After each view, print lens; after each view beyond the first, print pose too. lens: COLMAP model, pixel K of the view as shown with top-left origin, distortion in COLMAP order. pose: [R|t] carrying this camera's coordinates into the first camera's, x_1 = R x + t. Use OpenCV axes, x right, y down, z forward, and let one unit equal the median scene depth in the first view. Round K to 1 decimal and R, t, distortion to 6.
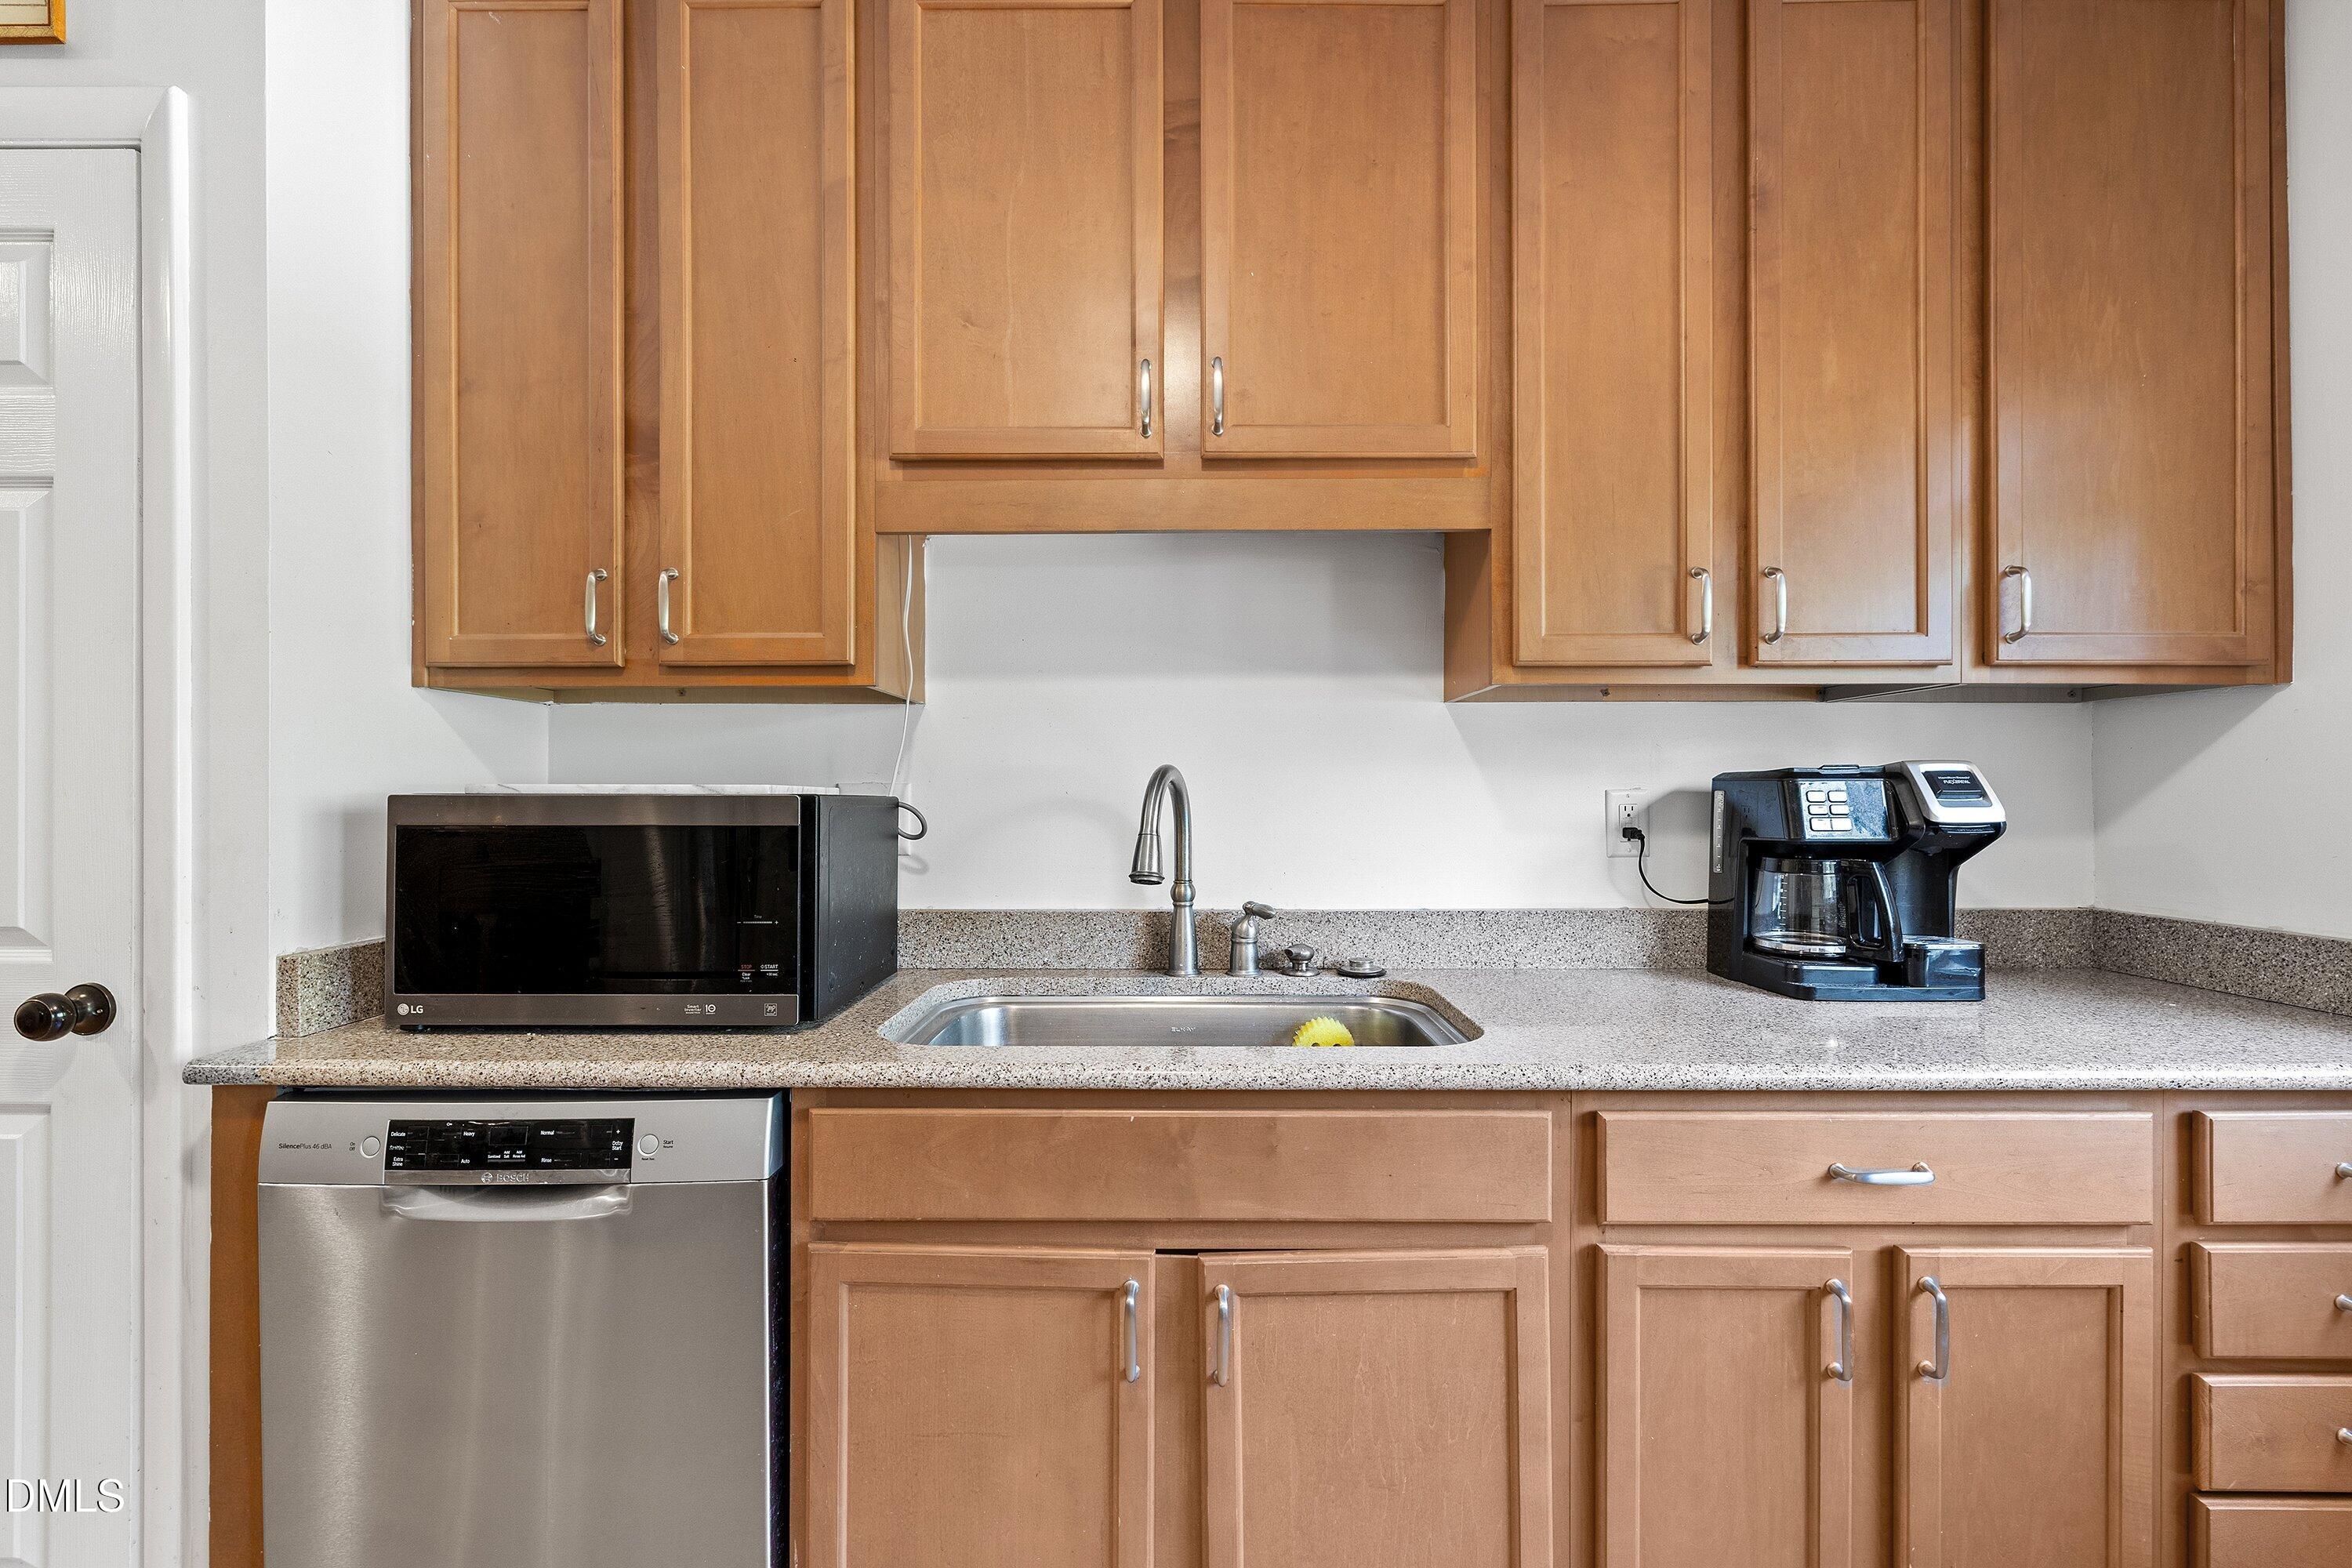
lens RADIAL K [[987.3, 0, 1174.2], [0, 987.3, 793.4], [0, 0, 1]] dist [-0.001628, 0.000523]
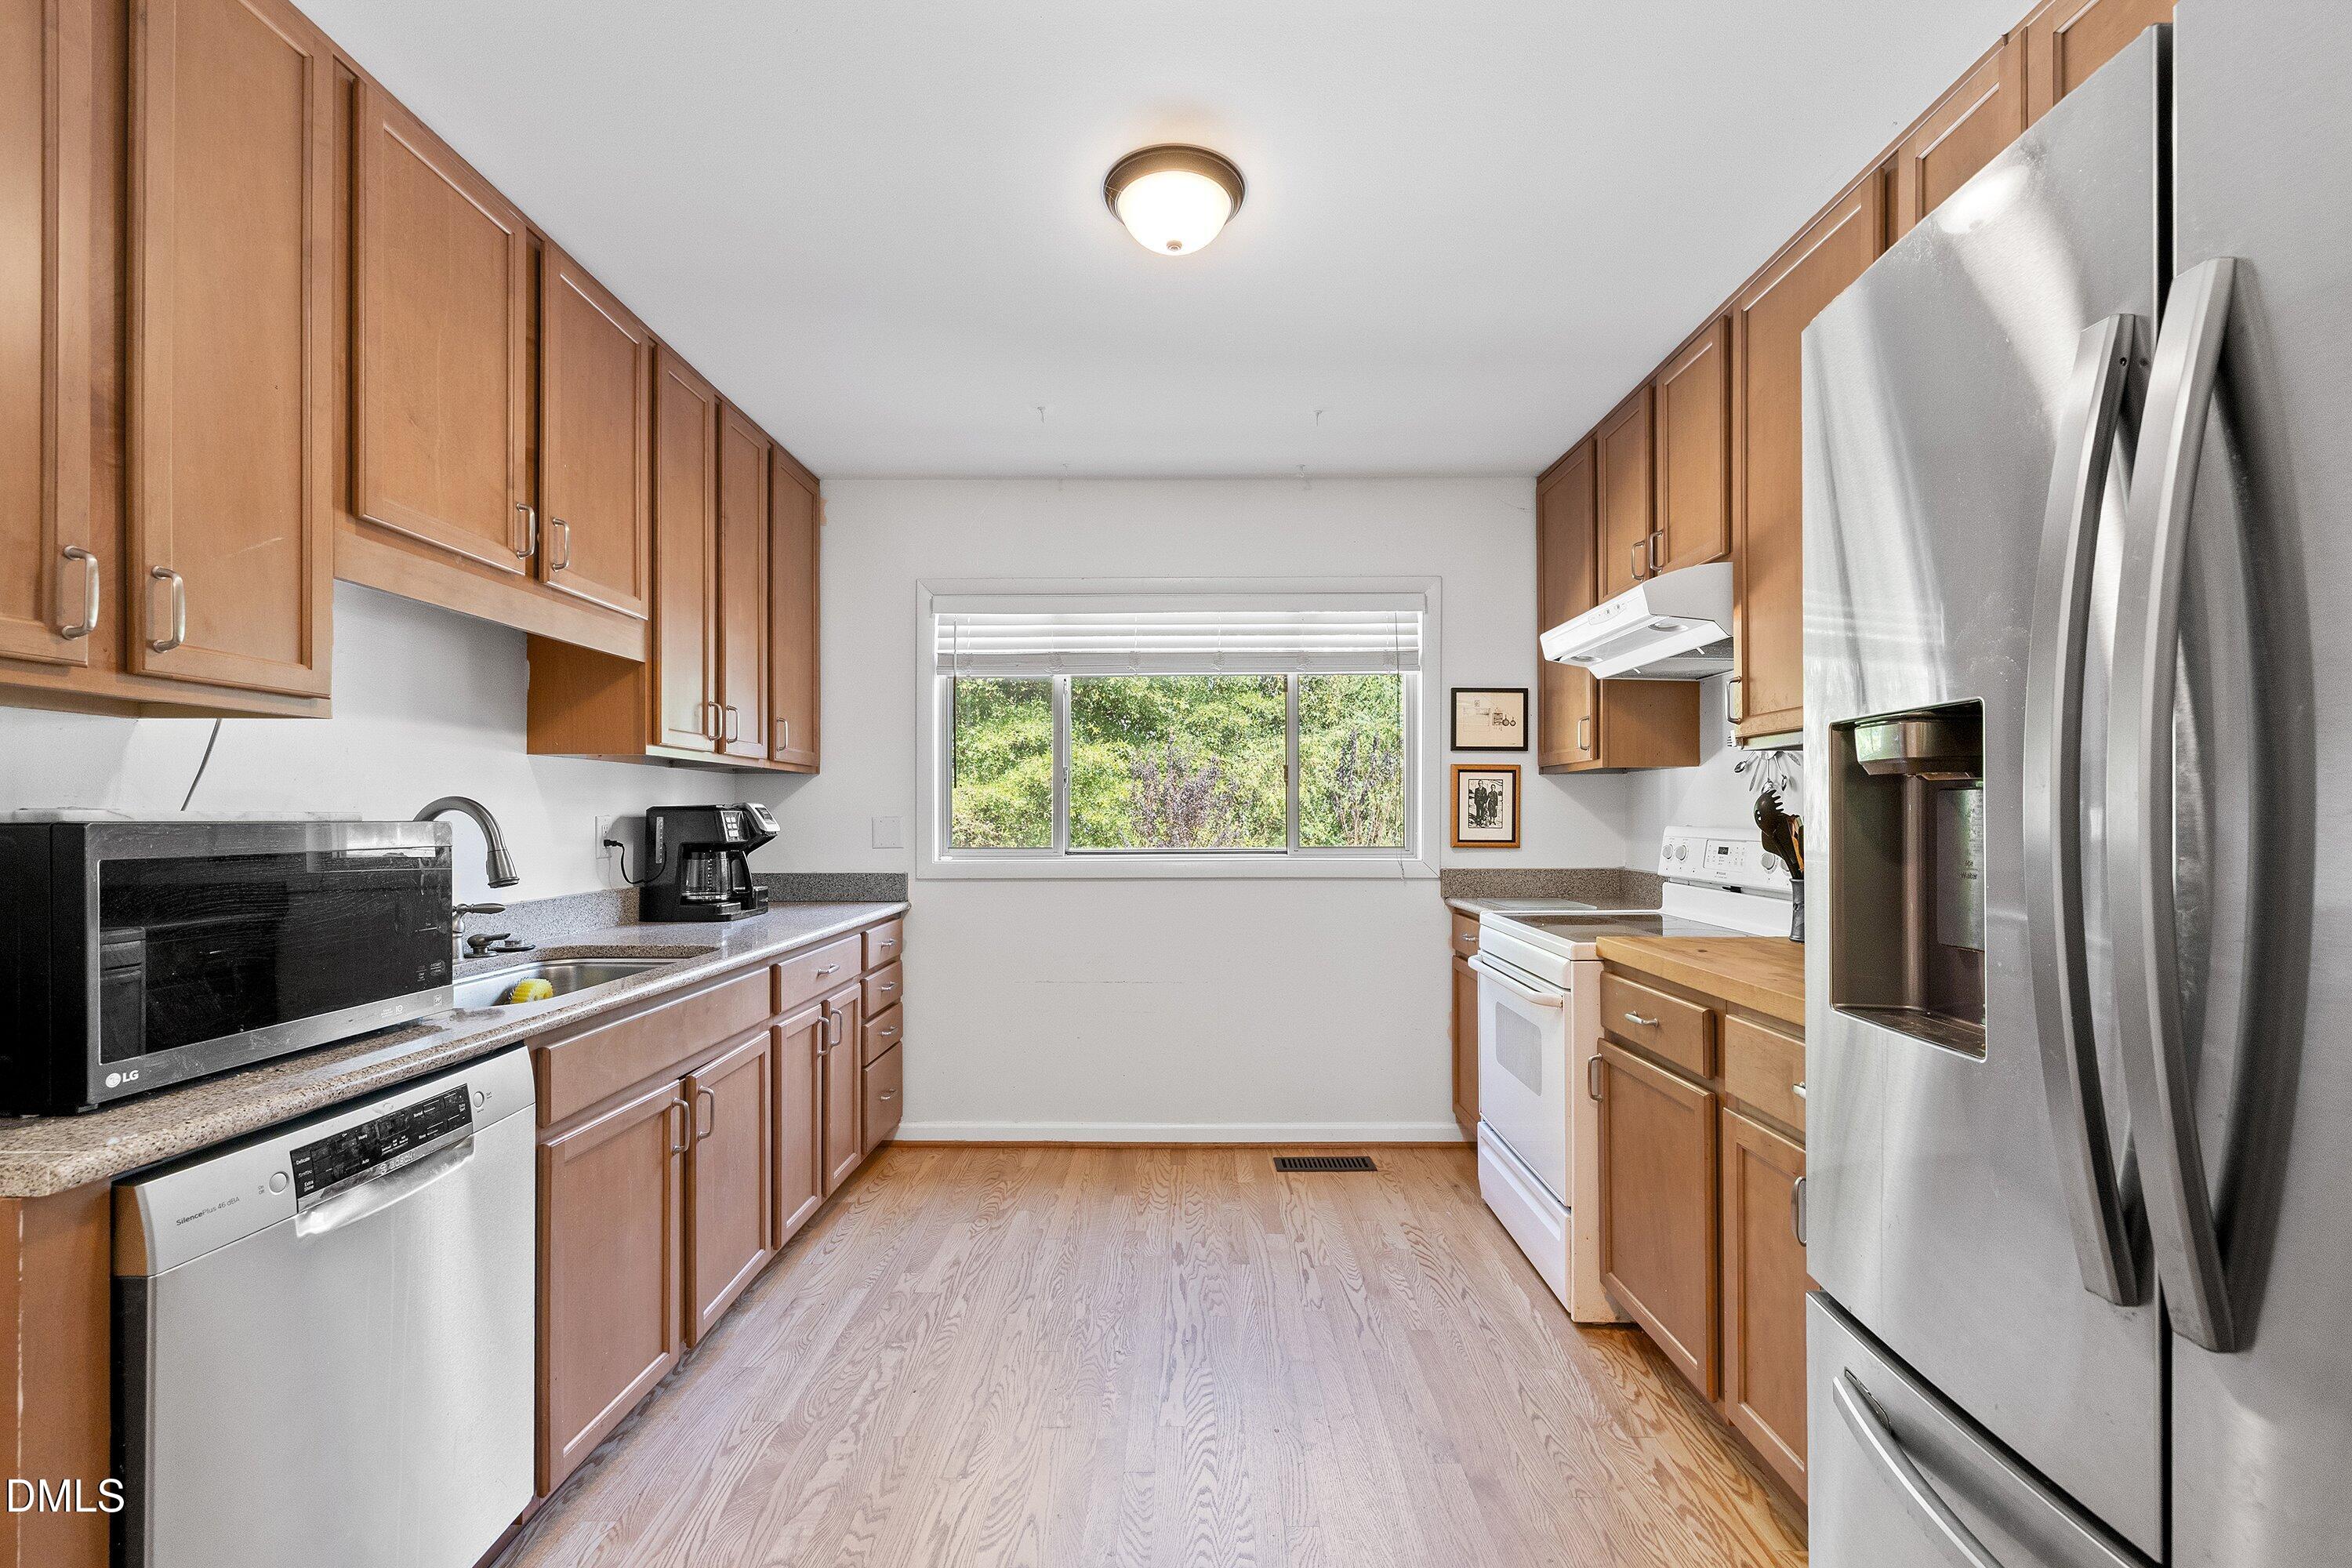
lens RADIAL K [[987.3, 0, 1169.3], [0, 987.3, 822.2], [0, 0, 1]] dist [-0.001628, 0.000523]
pose [[0.009149, -0.005009, 0.999946, -1.378531], [-0.006505, 0.999966, 0.005069, -0.008884], [-0.999937, -0.006551, 0.009116, 0.083494]]
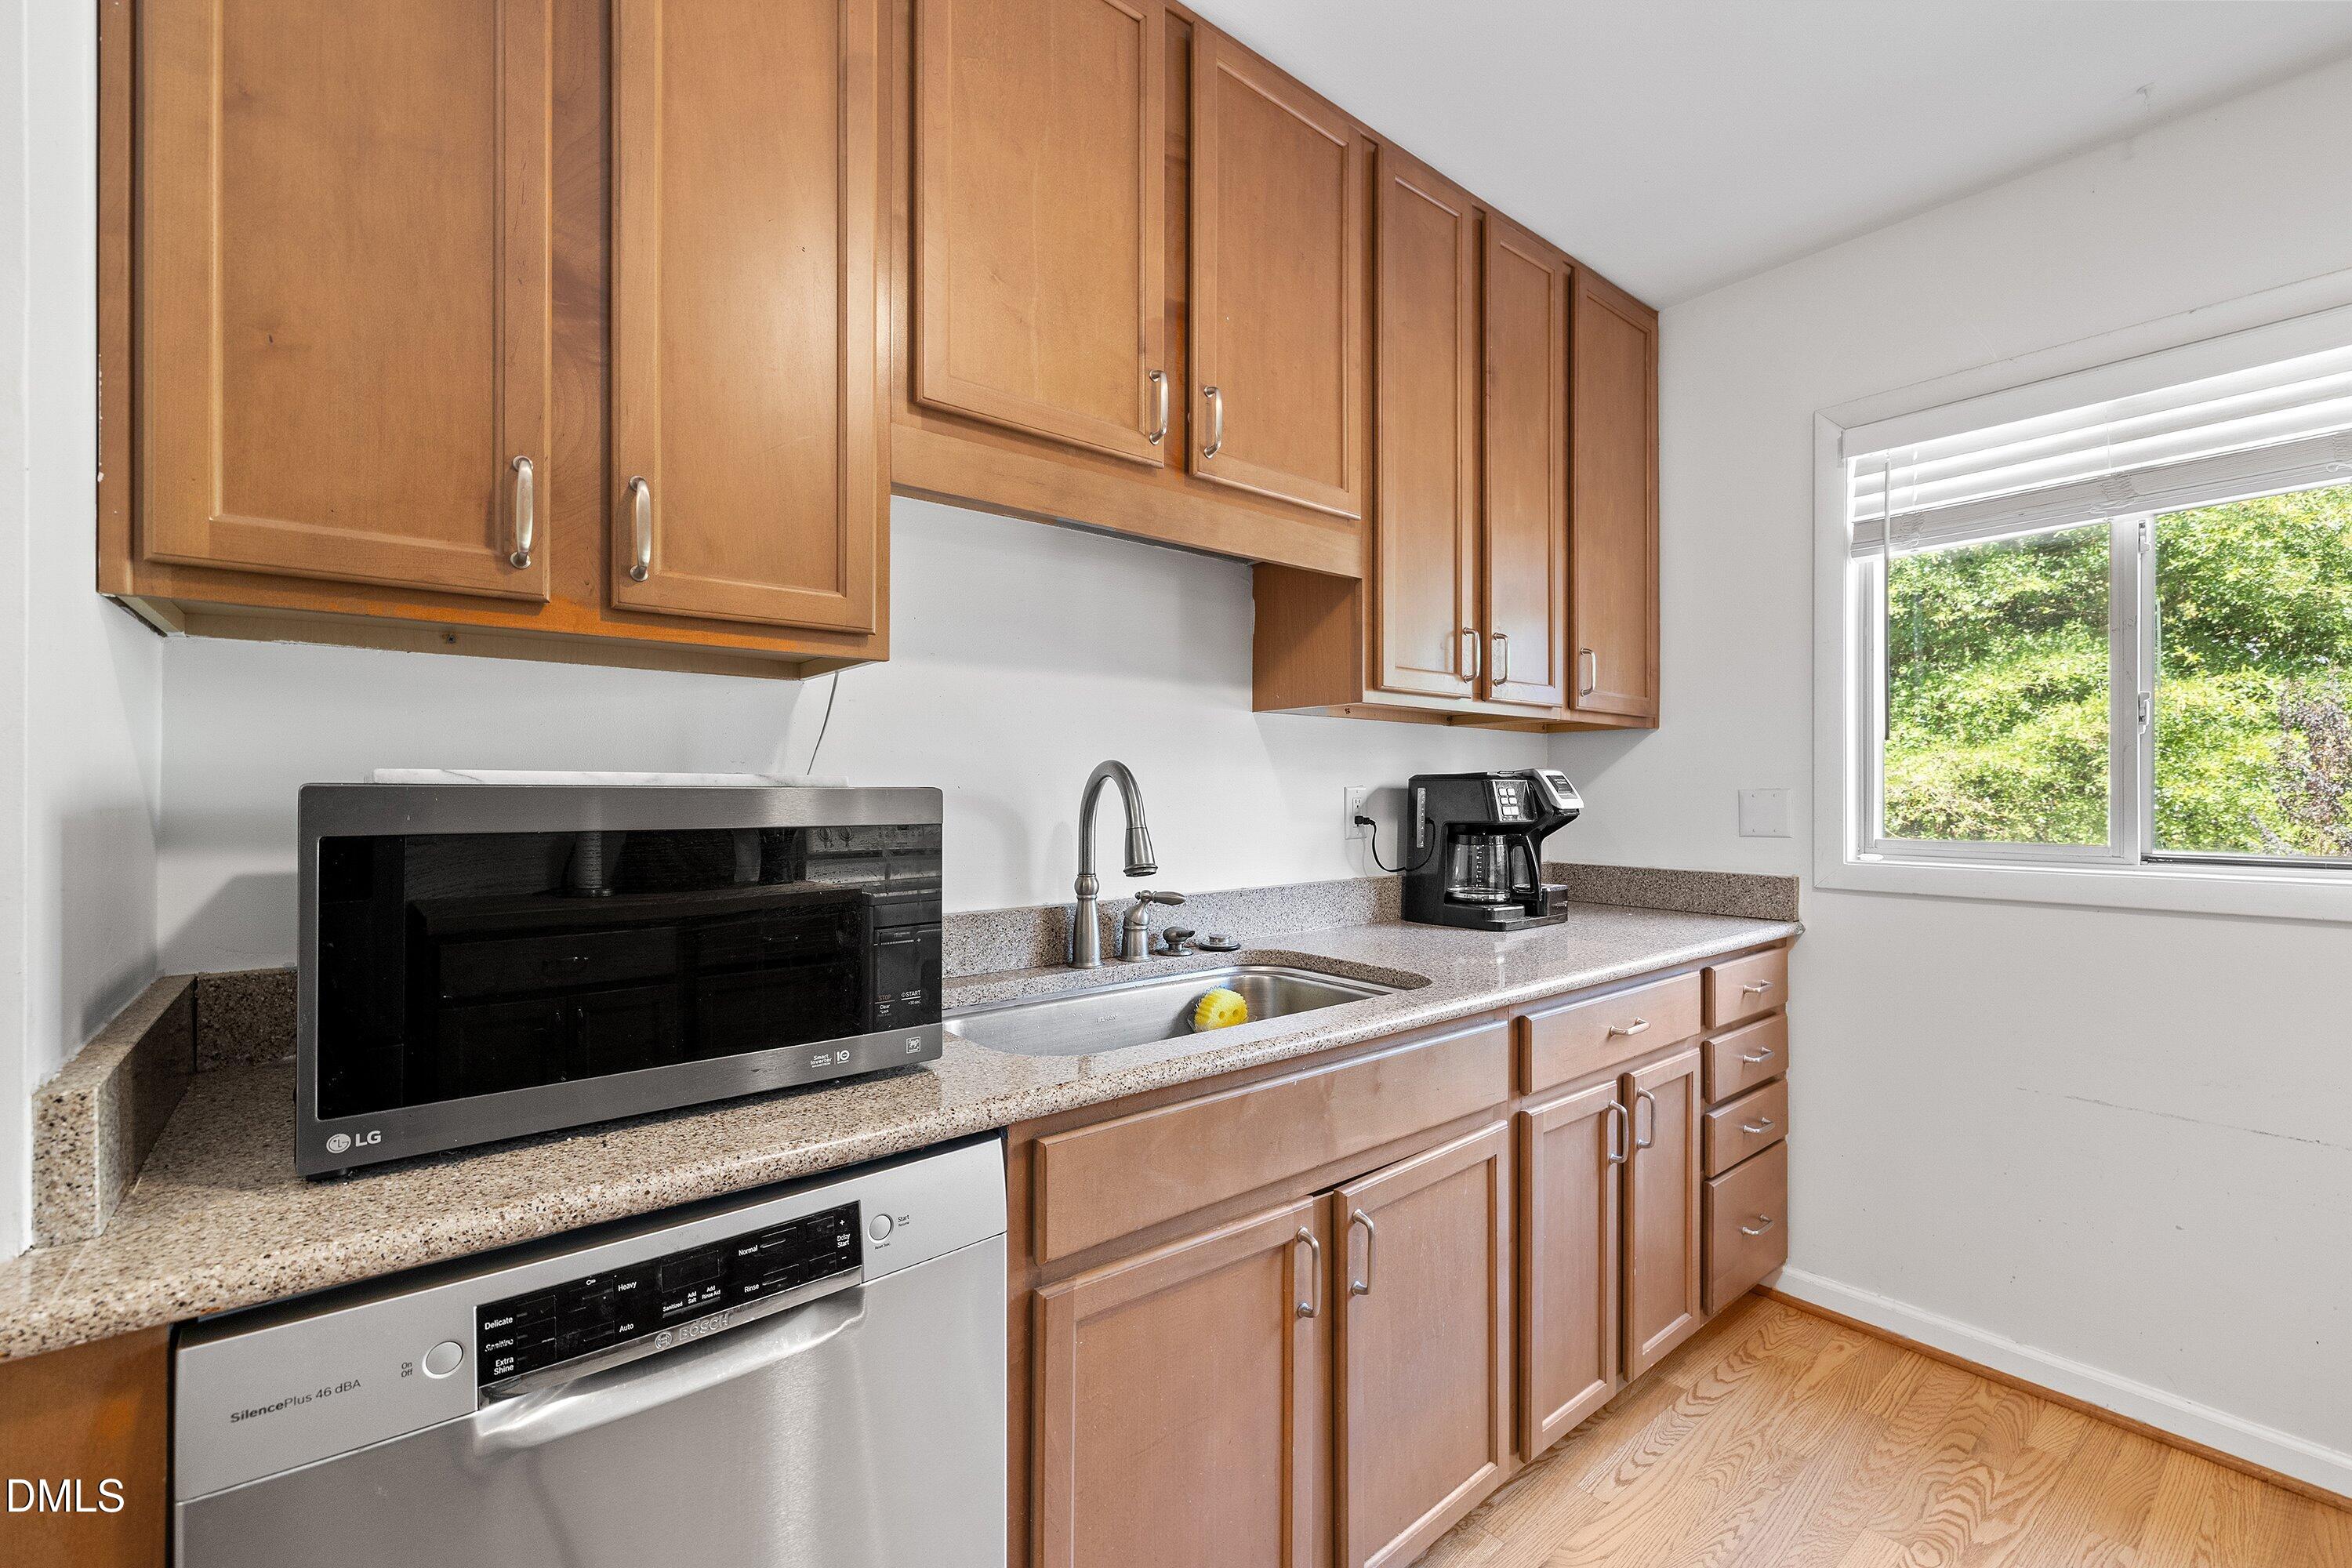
lens RADIAL K [[987.3, 0, 1186.1], [0, 987.3, 788.5], [0, 0, 1]] dist [-0.001628, 0.000523]
pose [[0.767923, 0.003708, 0.640531, -0.660296], [-0.004613, 0.999989, -0.000258, 0.000402], [-0.640525, -0.002756, 0.767932, 0.179458]]
